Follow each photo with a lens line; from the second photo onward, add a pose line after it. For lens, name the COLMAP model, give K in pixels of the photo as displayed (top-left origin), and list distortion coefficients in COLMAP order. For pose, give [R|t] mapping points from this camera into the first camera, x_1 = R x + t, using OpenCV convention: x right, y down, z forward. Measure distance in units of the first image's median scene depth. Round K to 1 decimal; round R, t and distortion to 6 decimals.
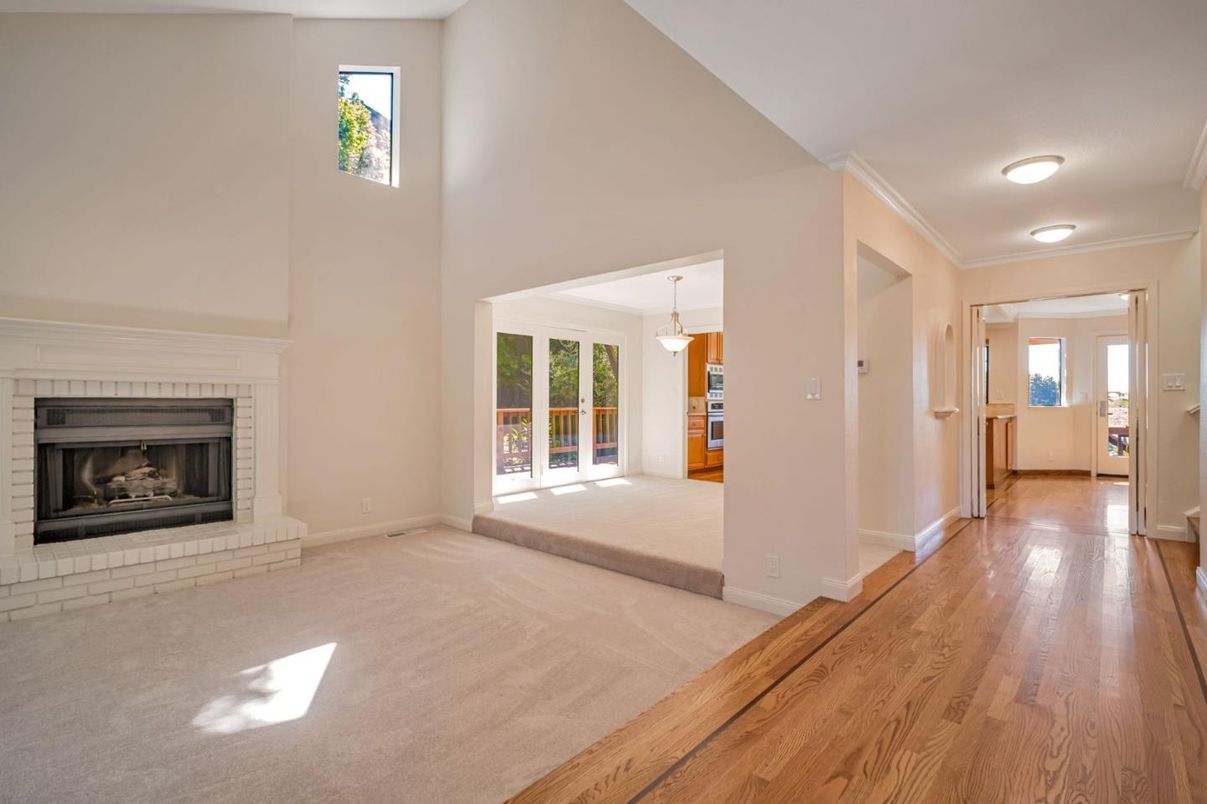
lens RADIAL K [[557.1, 0, 606.1], [0, 557.1, 400.7], [0, 0, 1]] dist [0.003876, -0.005411]
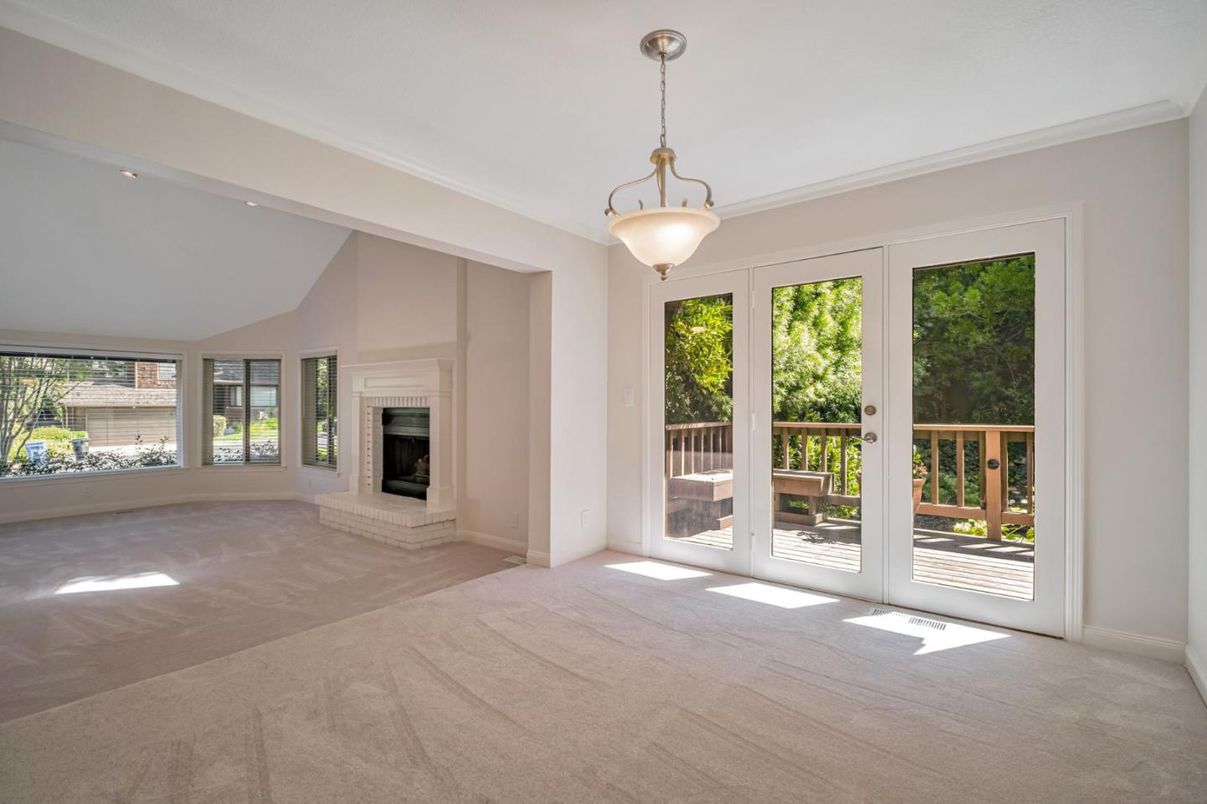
lens RADIAL K [[557.1, 0, 598.3], [0, 557.1, 410.4], [0, 0, 1]] dist [0.003876, -0.005411]
pose [[0.059899, 0.005625, -0.998189, 0.689337], [0.000473, 0.999984, 0.005663, -0.005328], [0.998204, -0.000811, 0.059895, 1.427893]]
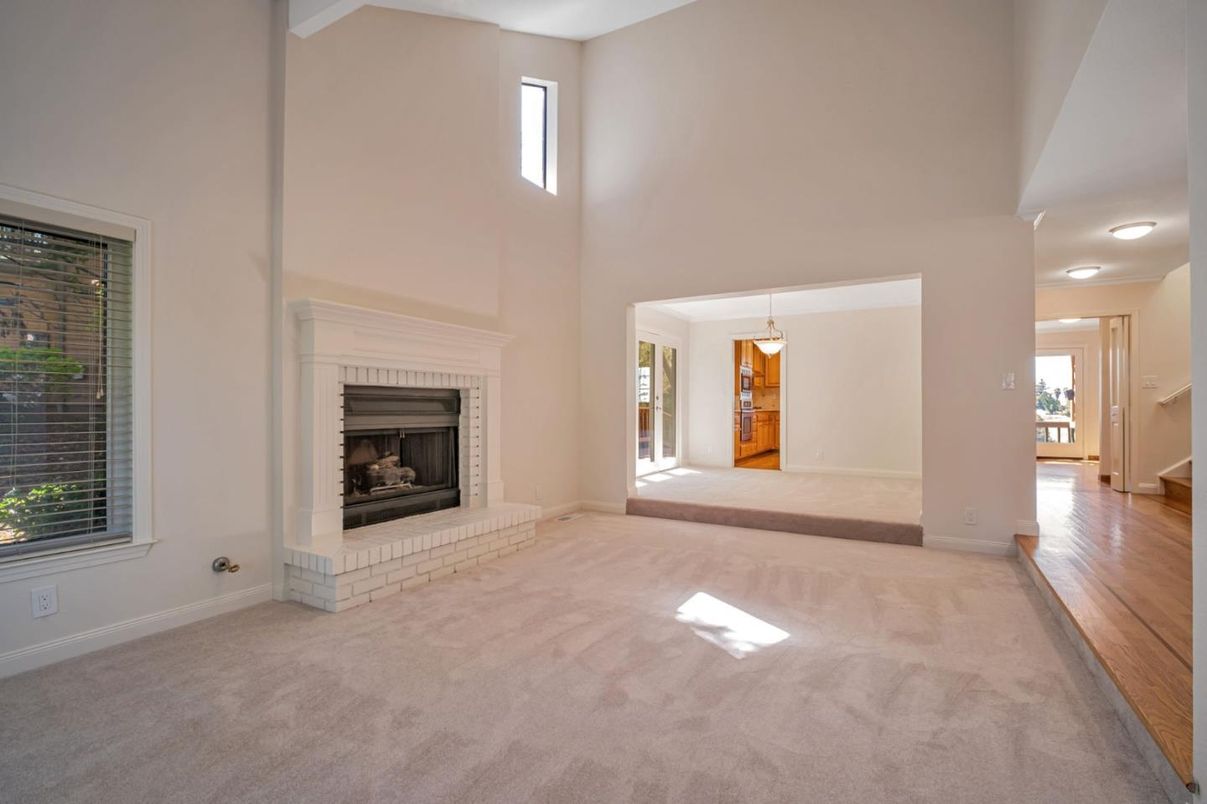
lens RADIAL K [[557.1, 0, 612.8], [0, 557.1, 397.7], [0, 0, 1]] dist [0.003876, -0.005411]
pose [[0.975459, 0.001767, 0.220176, -0.692040], [0.001149, 0.999913, -0.013116, 0.029055], [-0.220180, 0.013047, 0.975372, -0.084530]]
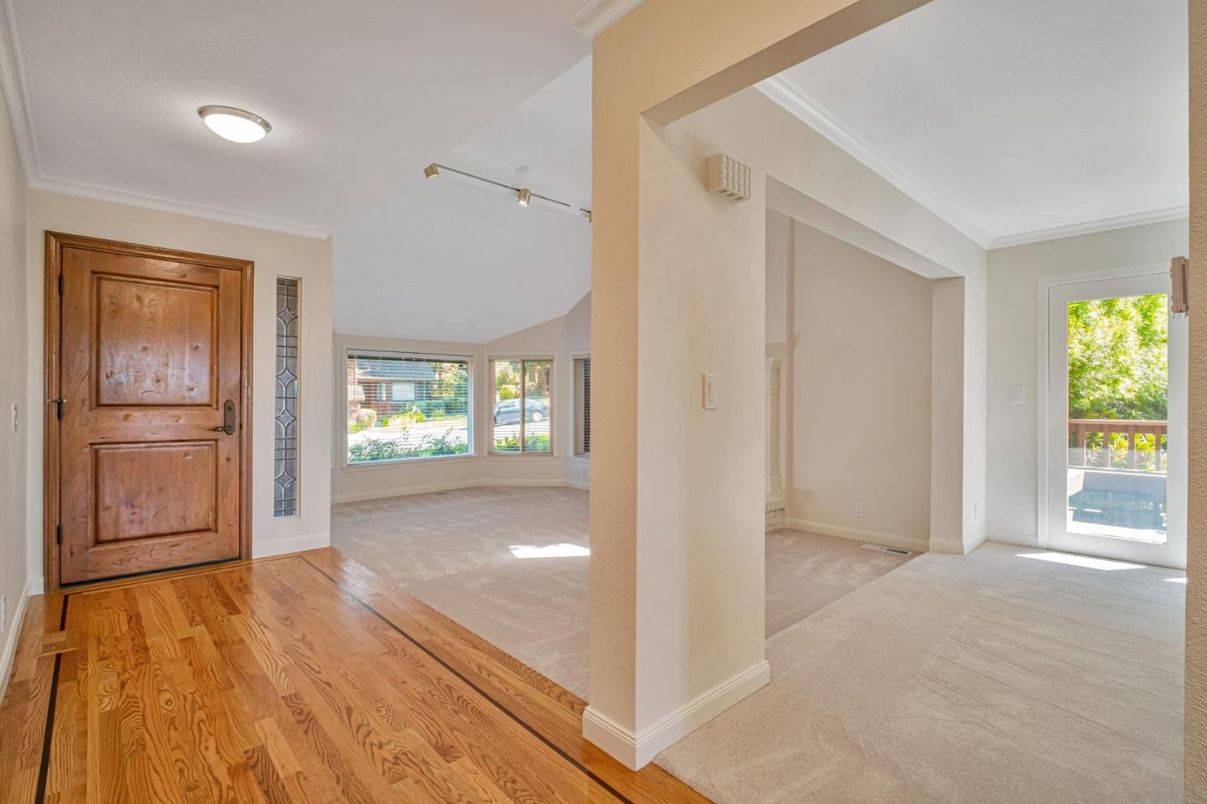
lens RADIAL K [[557.1, 0, 605.4], [0, 557.1, 403.6], [0, 0, 1]] dist [0.003876, -0.005411]
pose [[-0.087498, 0.002182, -0.996162, 0.808616], [-0.001687, 0.999996, 0.002339, -0.007932], [0.996163, 0.001885, -0.087494, 0.832508]]
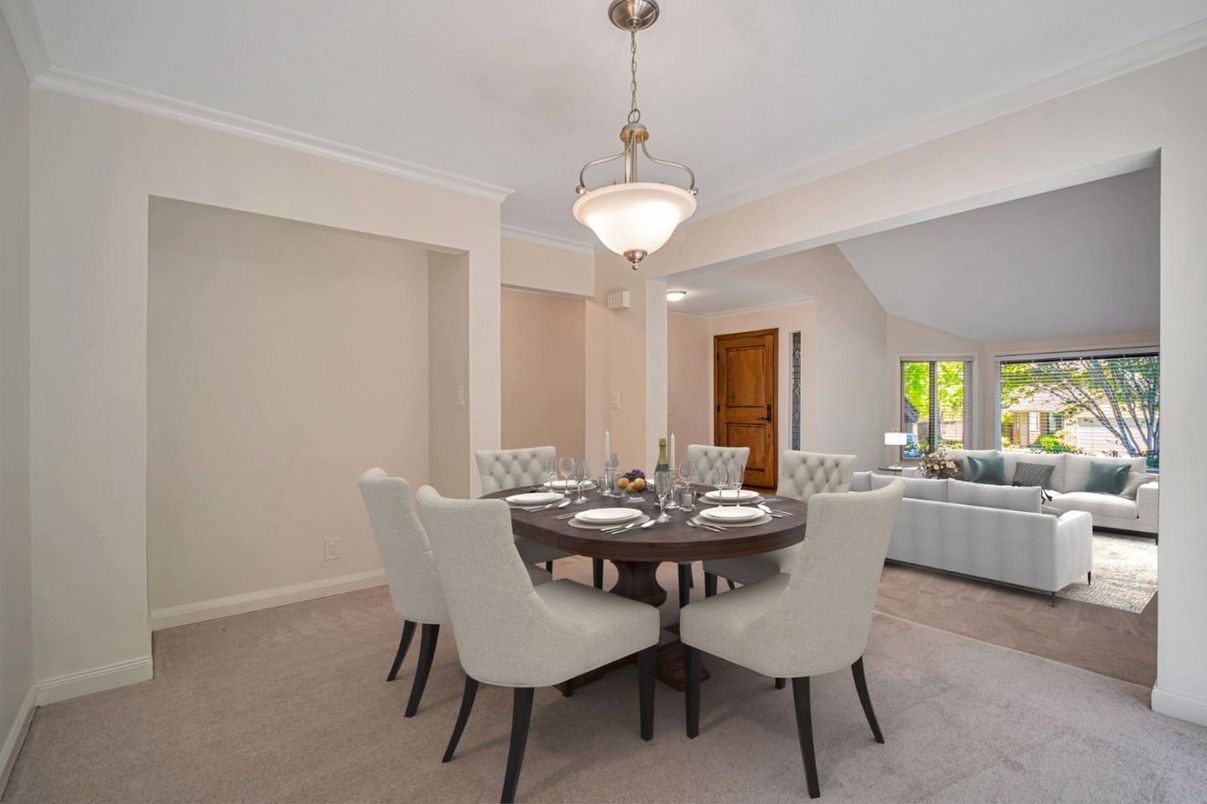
lens RADIAL K [[557.1, 0, 602.0], [0, 557.1, 401.7], [0, 0, 1]] dist [0.003876, -0.005411]
pose [[-0.990173, -0.000666, 0.139849, 0.184453], [-0.001283, 0.999990, -0.004320, -0.009530], [-0.139845, -0.004457, -0.990163, 2.003175]]
